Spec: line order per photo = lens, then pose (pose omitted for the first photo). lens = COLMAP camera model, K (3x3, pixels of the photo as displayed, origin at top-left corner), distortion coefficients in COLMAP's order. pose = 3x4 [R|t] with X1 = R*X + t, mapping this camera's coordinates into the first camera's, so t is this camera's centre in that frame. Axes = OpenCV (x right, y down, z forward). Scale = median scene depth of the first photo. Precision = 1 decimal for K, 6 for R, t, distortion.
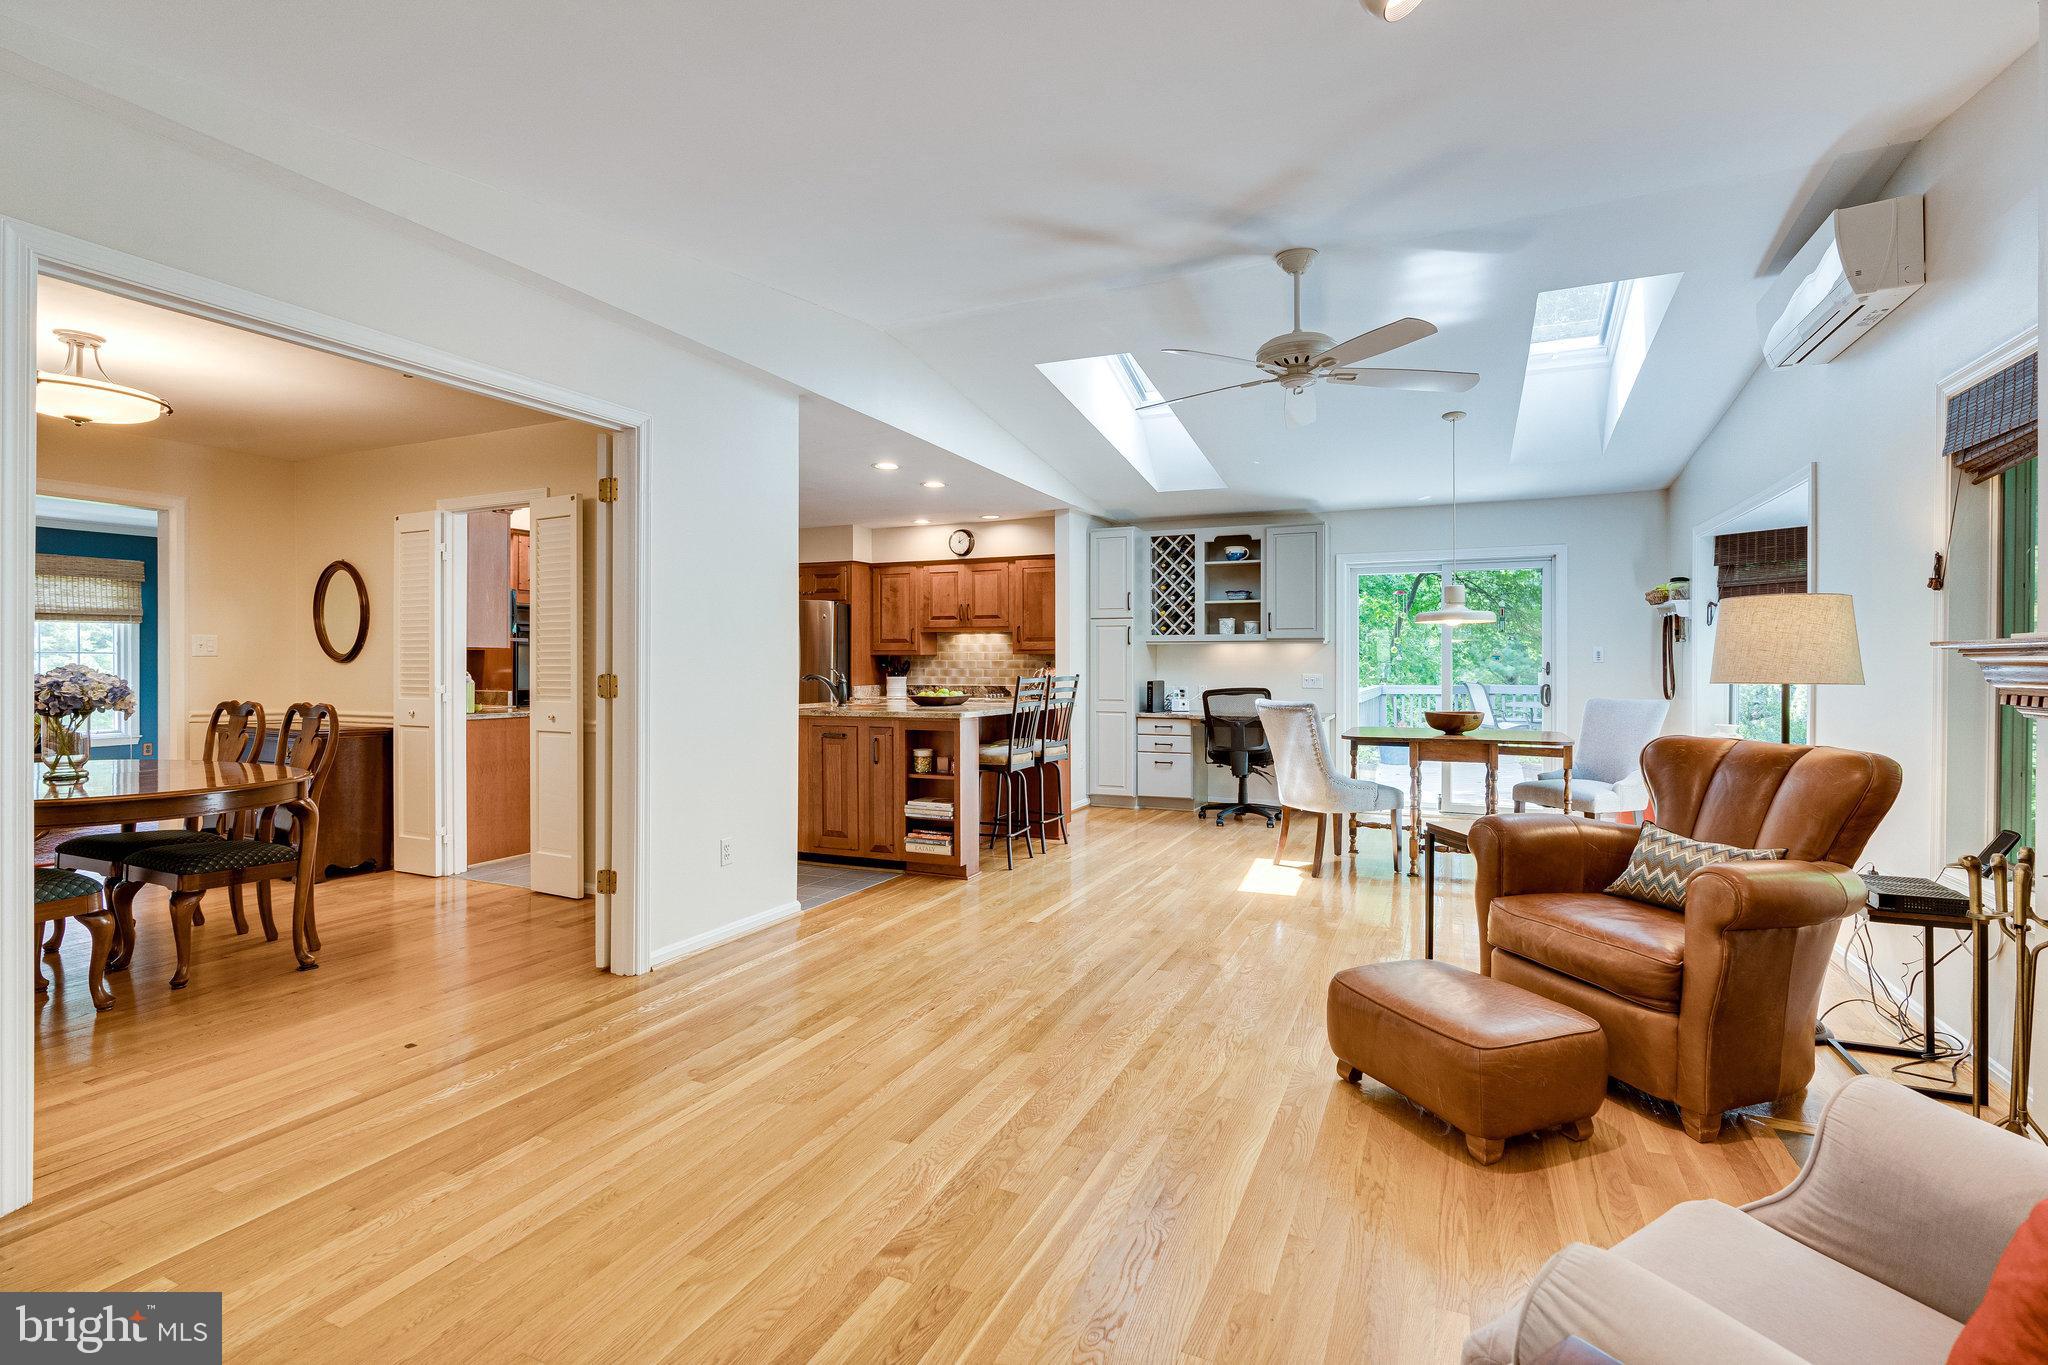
lens RADIAL K [[933.1, 0, 1021.7], [0, 933.1, 663.0], [0, 0, 1]] dist [-0.009324, 0.000506]
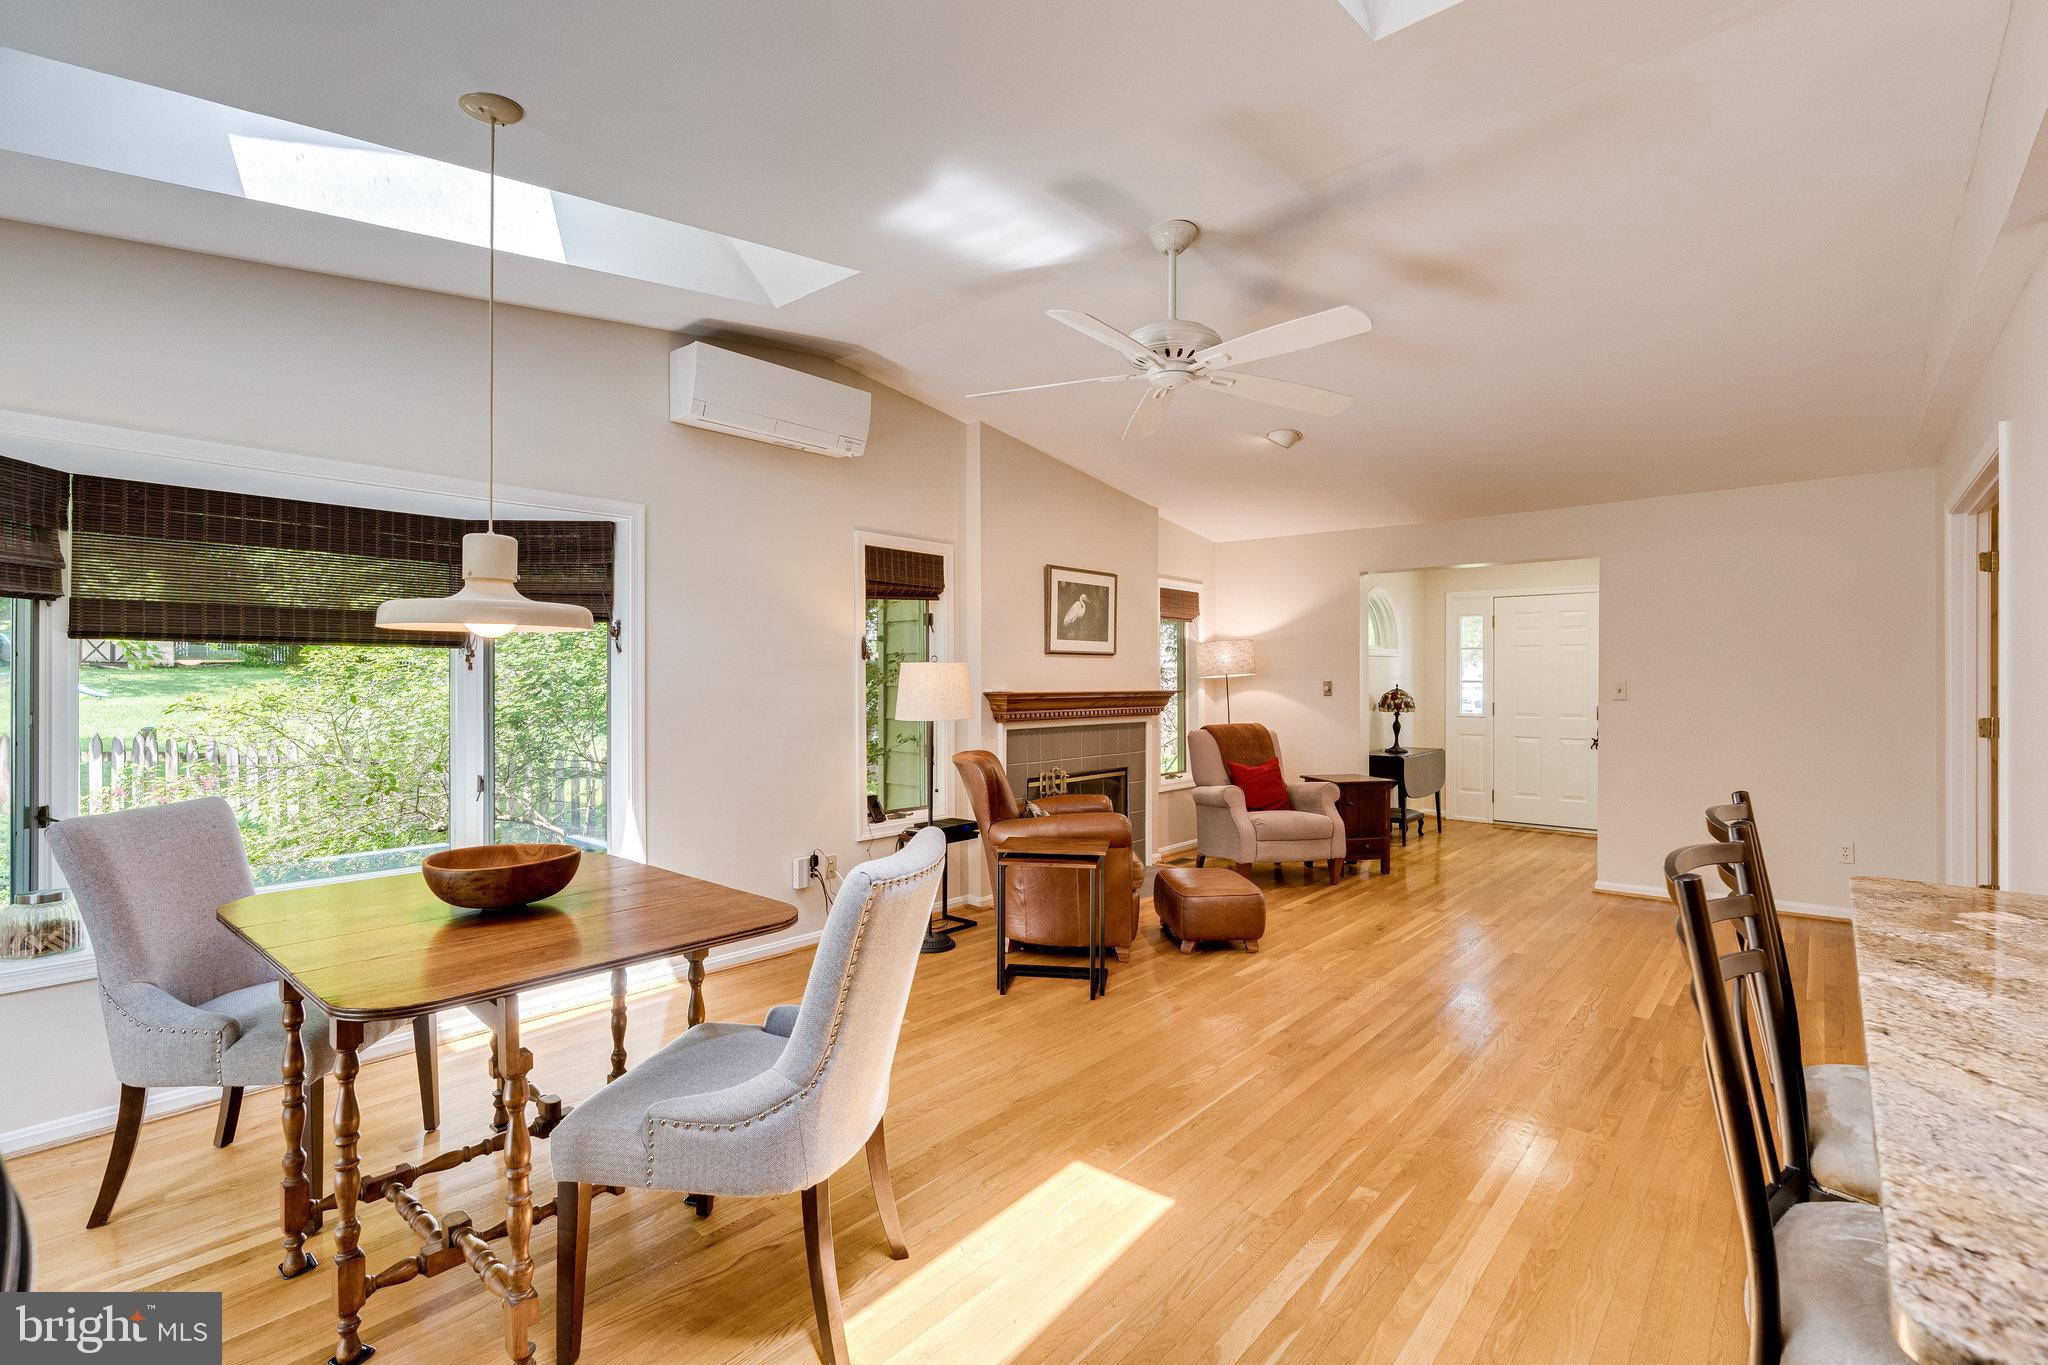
lens RADIAL K [[933.9, 0, 1024.4], [0, 933.9, 674.7], [0, 0, 1]] dist [-0.004740, 0.000669]
pose [[-0.960149, 0.001094, 0.279486, 0.087275], [-0.000289, 0.999988, -0.004910, -0.014424], [-0.279488, -0.004795, -0.960137, 0.869237]]
